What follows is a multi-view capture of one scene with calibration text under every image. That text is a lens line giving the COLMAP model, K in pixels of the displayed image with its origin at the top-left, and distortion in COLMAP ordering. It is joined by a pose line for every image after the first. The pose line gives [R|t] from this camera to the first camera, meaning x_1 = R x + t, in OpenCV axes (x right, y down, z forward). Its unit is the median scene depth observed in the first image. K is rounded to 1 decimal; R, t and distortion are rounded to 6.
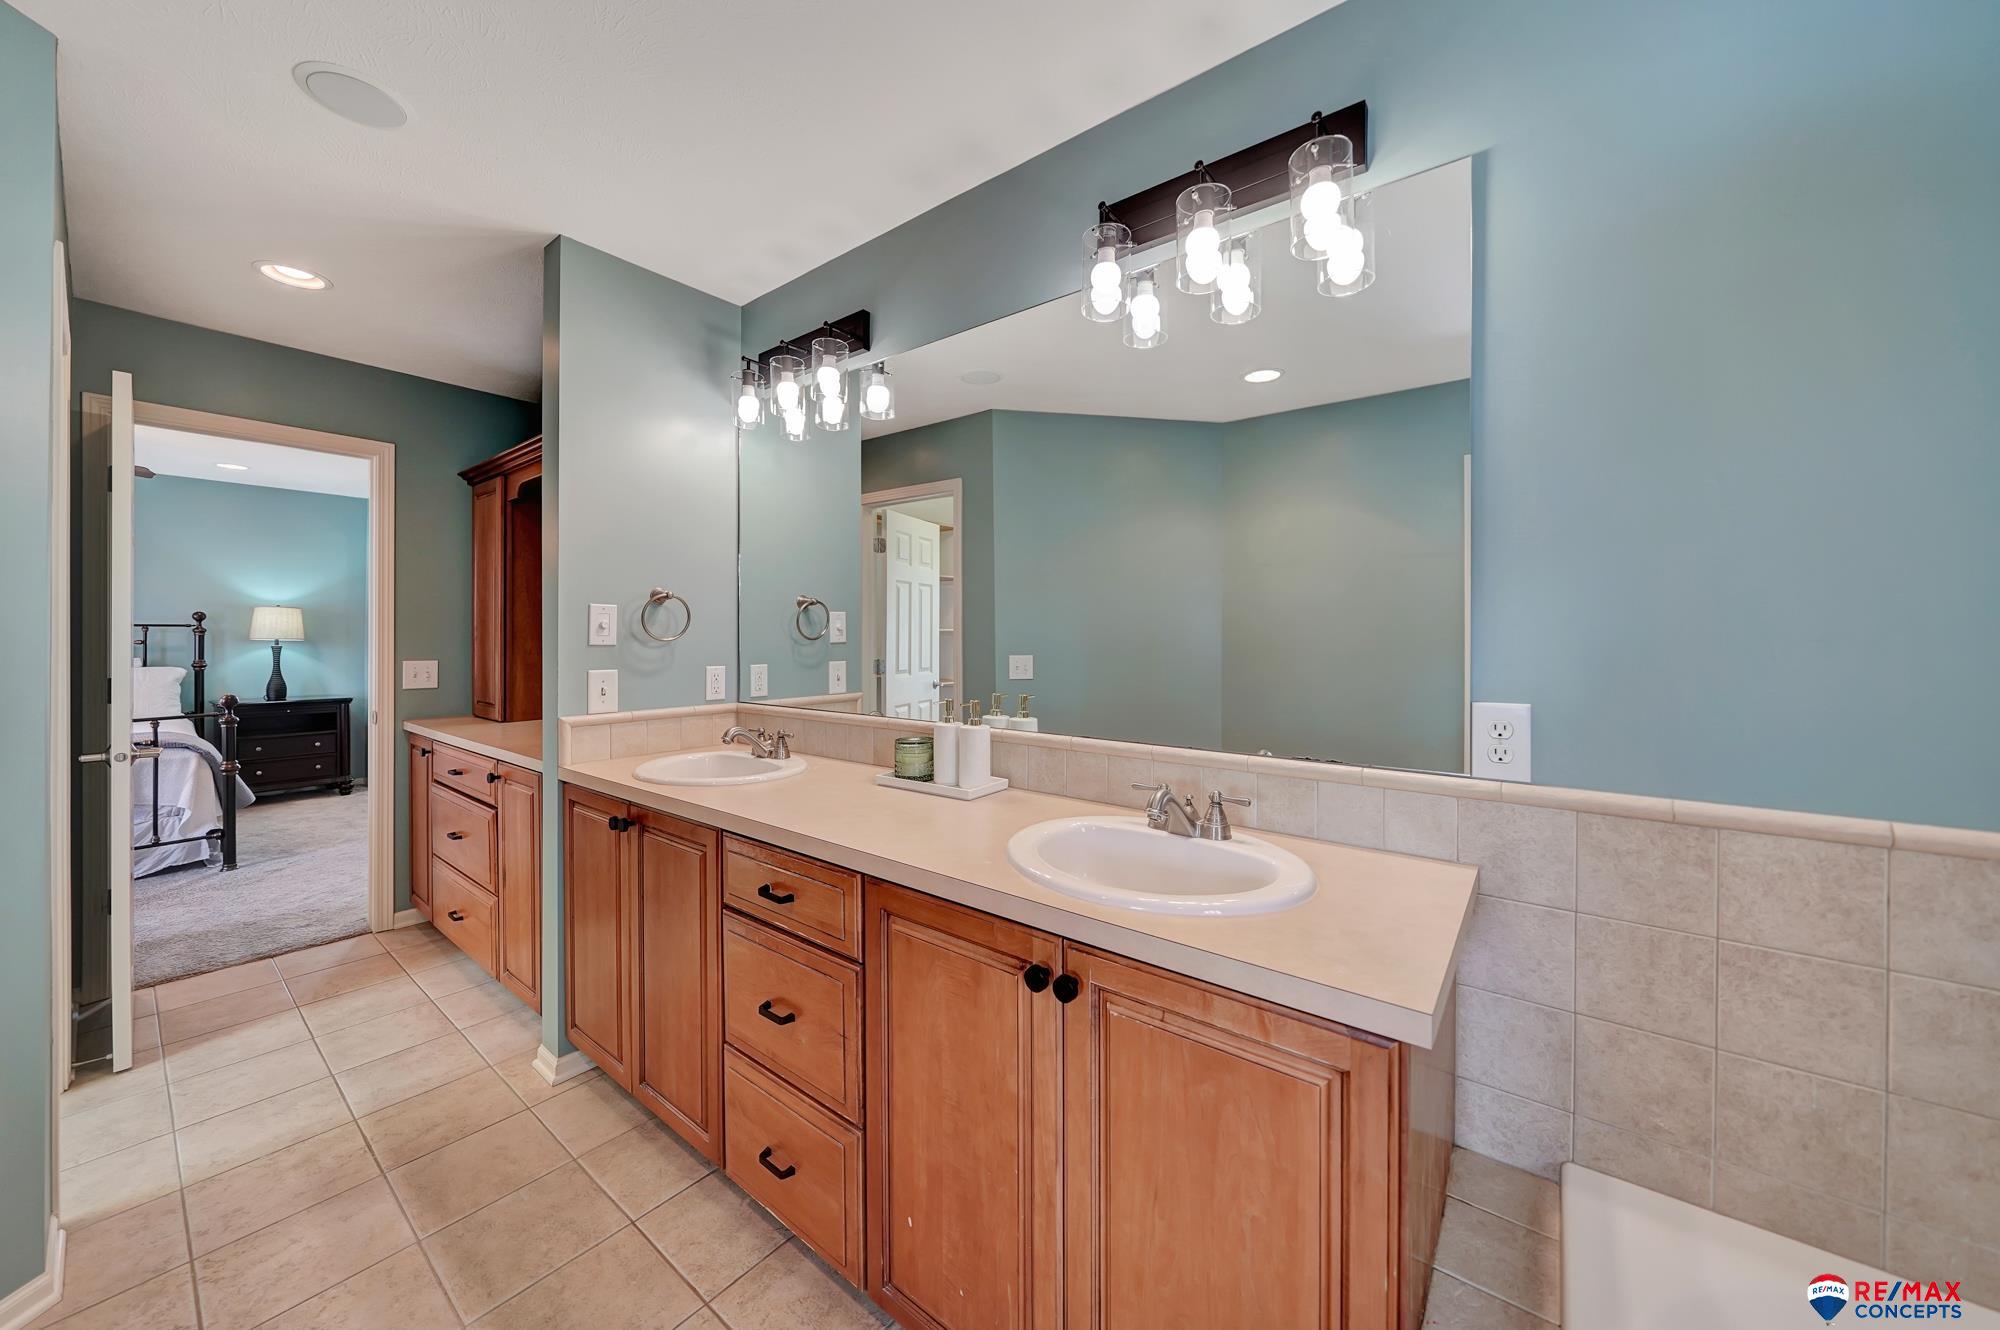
lens RADIAL K [[695.4, 0, 1017.5], [0, 695.4, 638.4], [0, 0, 1]] dist [-0.008002, 0.000217]
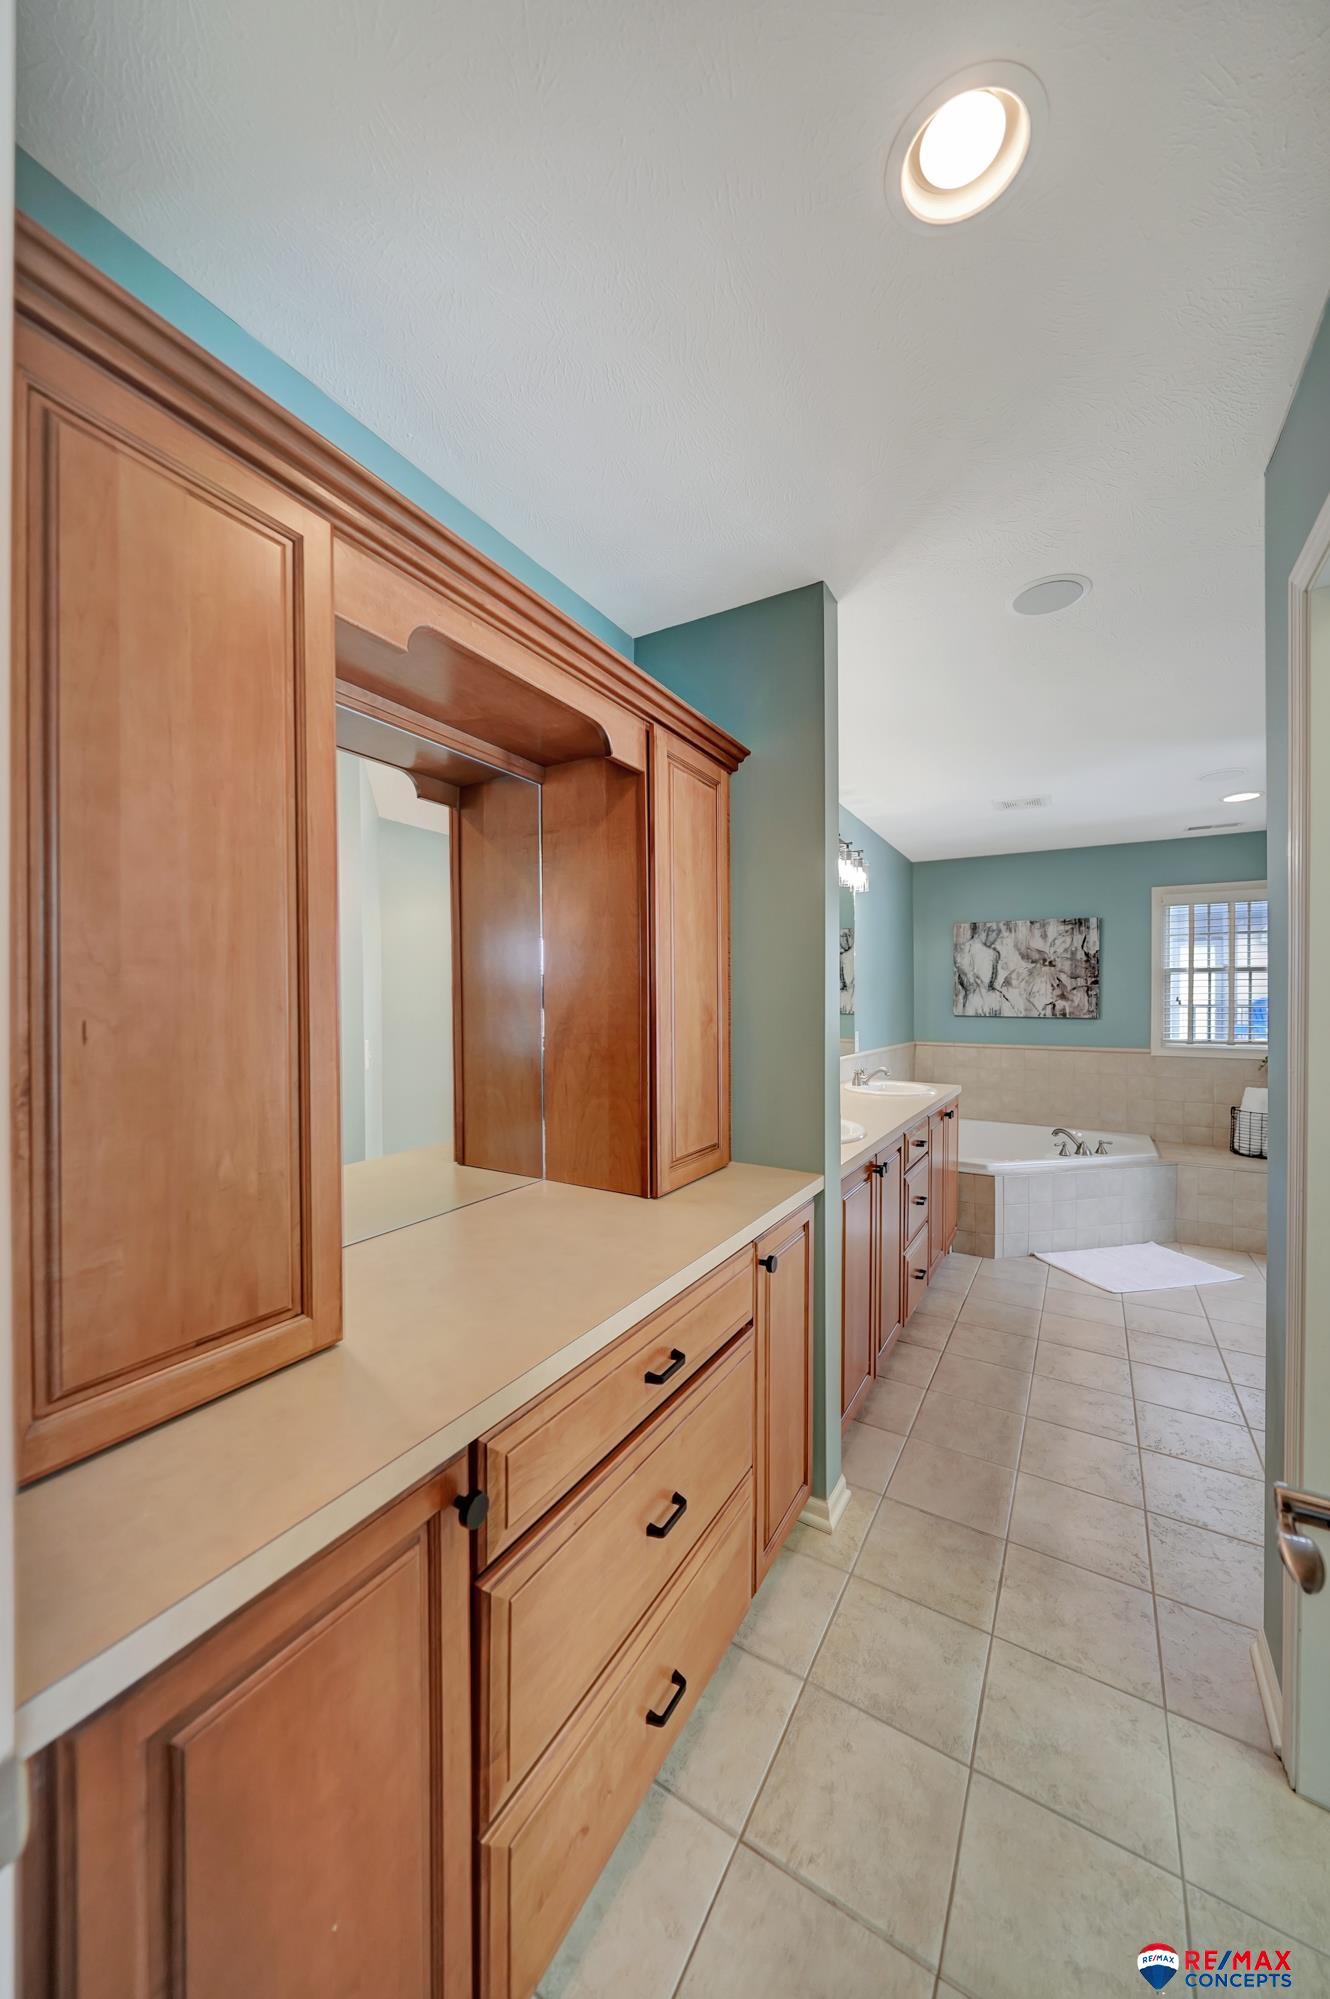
lens RADIAL K [[695.0, 0, 615.8], [0, 695.0, 1003.8], [0, 0, 1]] dist [-0.008002, 0.000217]
pose [[-0.048450, -0.010266, 0.998773, -2.030301], [0.000395, 0.999947, 0.010297, -0.069485], [-0.998826, 0.000894, -0.048444, 1.721830]]
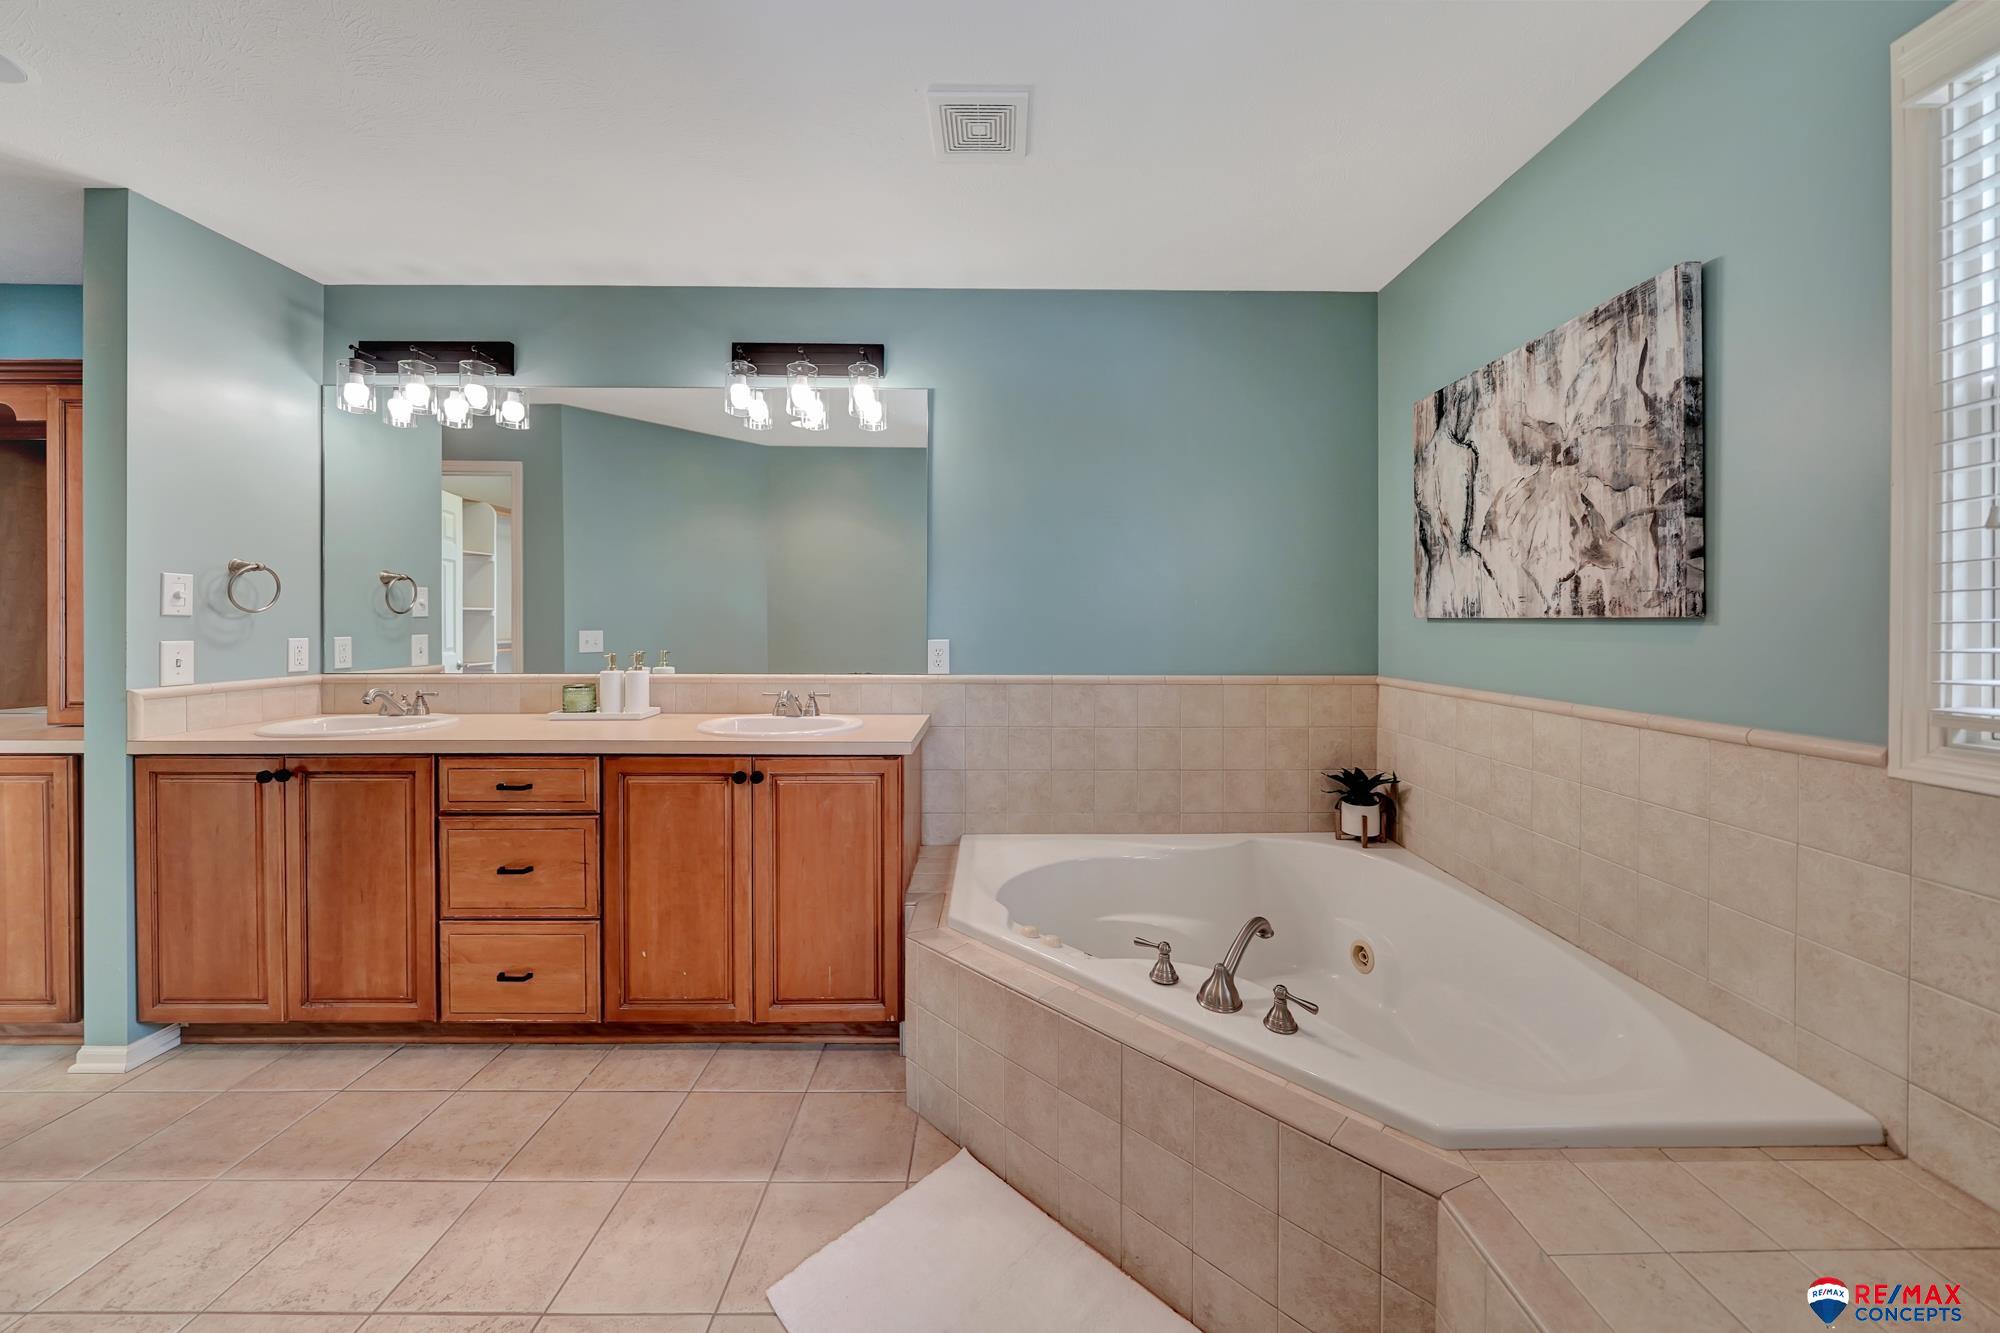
lens RADIAL K [[695.4, 0, 995.1], [0, 695.4, 626.1], [0, 0, 1]] dist [-0.008002, 0.000217]
pose [[0.793557, -0.003489, 0.608485, -0.361602], [0.000964, 0.999990, 0.004478, 0.028320], [-0.608495, -0.002967, 0.793552, -0.618043]]
